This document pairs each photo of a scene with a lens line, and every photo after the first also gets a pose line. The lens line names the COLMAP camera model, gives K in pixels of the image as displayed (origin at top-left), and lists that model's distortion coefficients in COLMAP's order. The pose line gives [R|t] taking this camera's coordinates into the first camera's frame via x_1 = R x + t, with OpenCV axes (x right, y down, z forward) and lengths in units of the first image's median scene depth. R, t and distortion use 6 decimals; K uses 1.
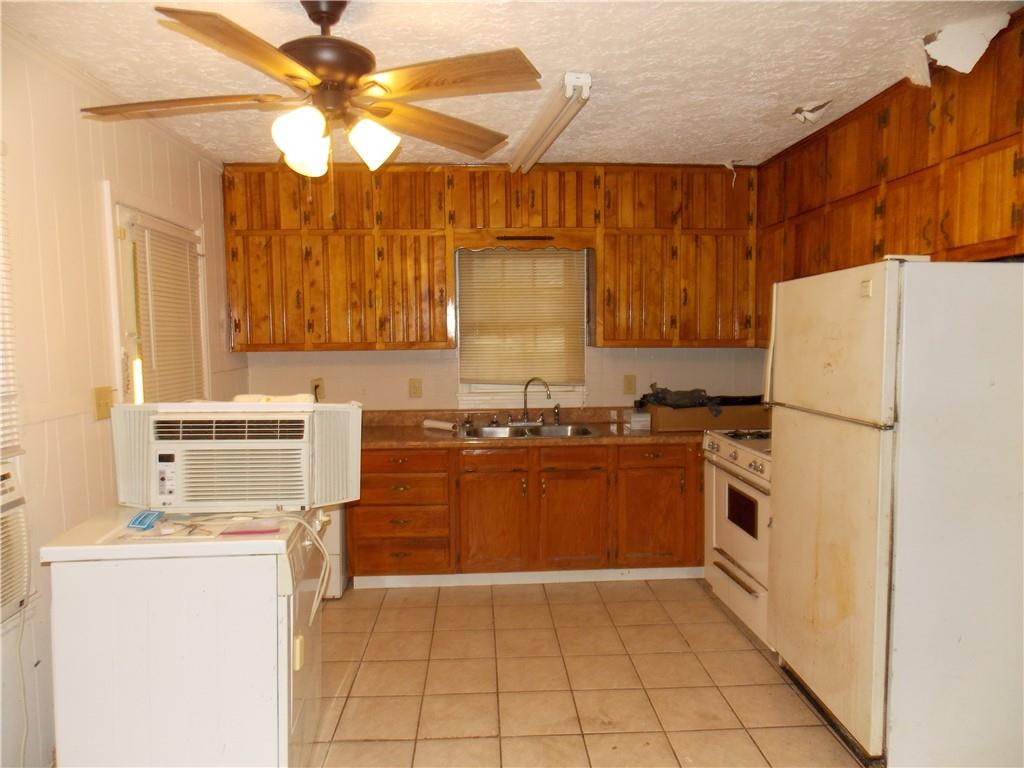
lens RADIAL K [[678.4, 0, 514.1], [0, 678.4, 378.8], [0, 0, 1]] dist [0.006661, -0.003055]
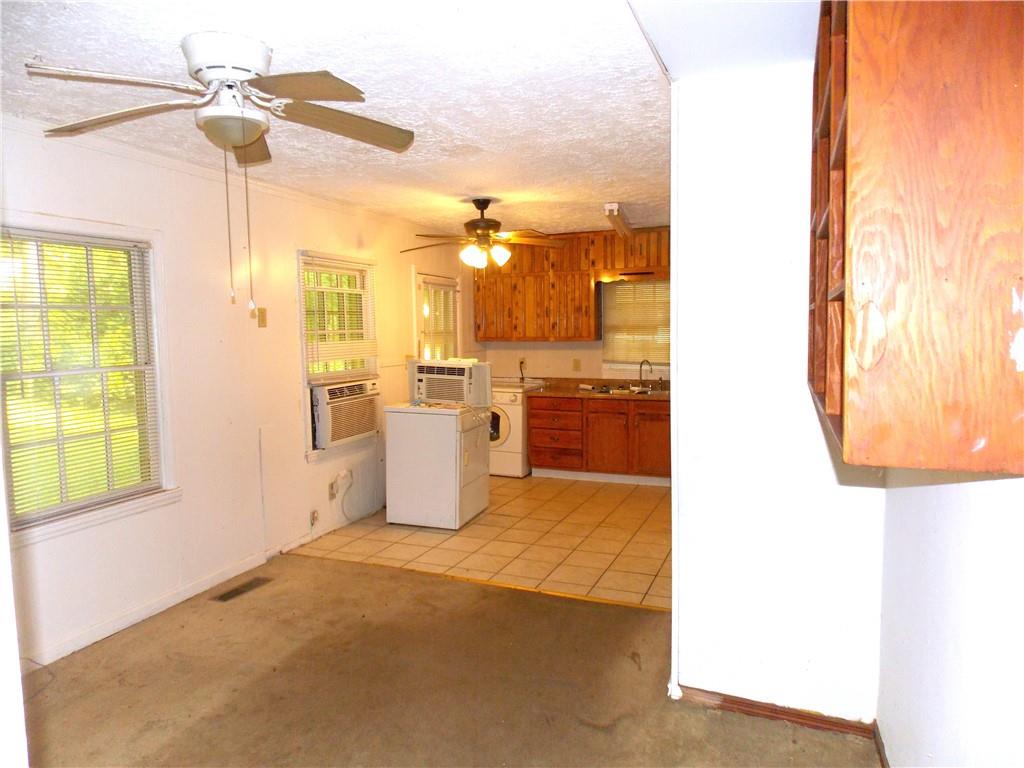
lens RADIAL K [[678.4, 0, 514.1], [0, 678.4, 378.8], [0, 0, 1]] dist [0.006661, -0.003055]
pose [[0.906857, 0.033354, -0.420116, 0.449921], [-0.031035, 0.999442, 0.012356, 0.035010], [0.420294, 0.001833, 0.907386, -0.615621]]
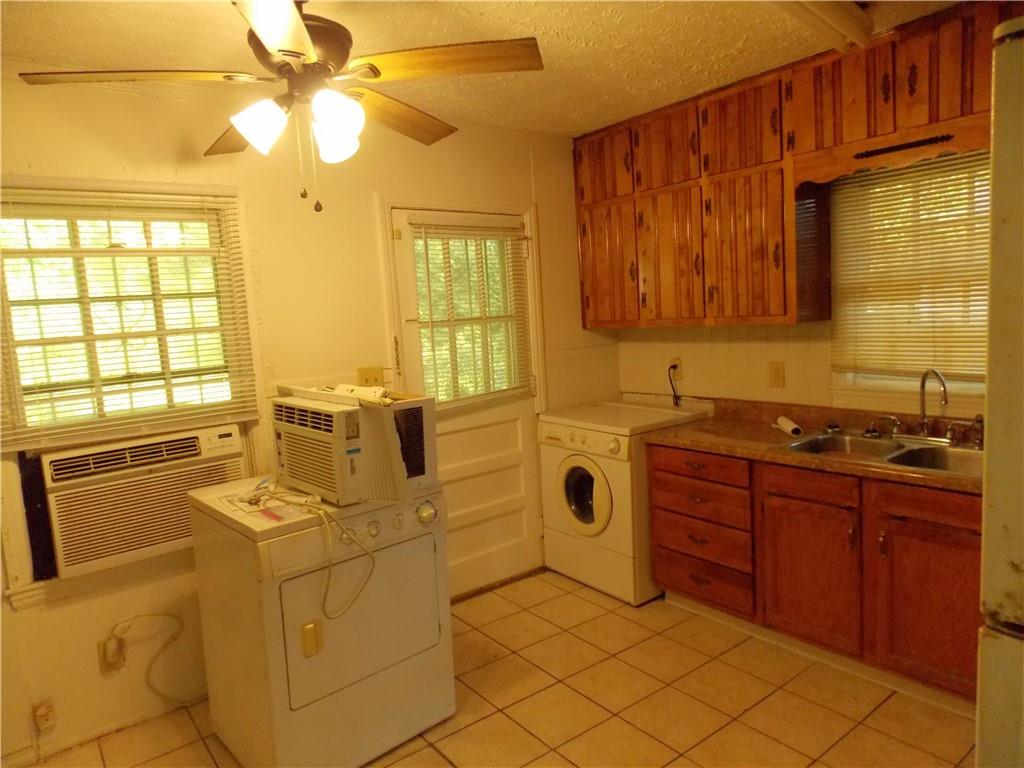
lens RADIAL K [[678.4, 0, 514.1], [0, 678.4, 378.8], [0, 0, 1]] dist [0.006661, -0.003055]
pose [[0.577079, 0.060253, -0.814463, 0.341534], [-0.007271, 0.997614, 0.068650, -0.034358], [0.816656, -0.033695, 0.576141, 0.339139]]
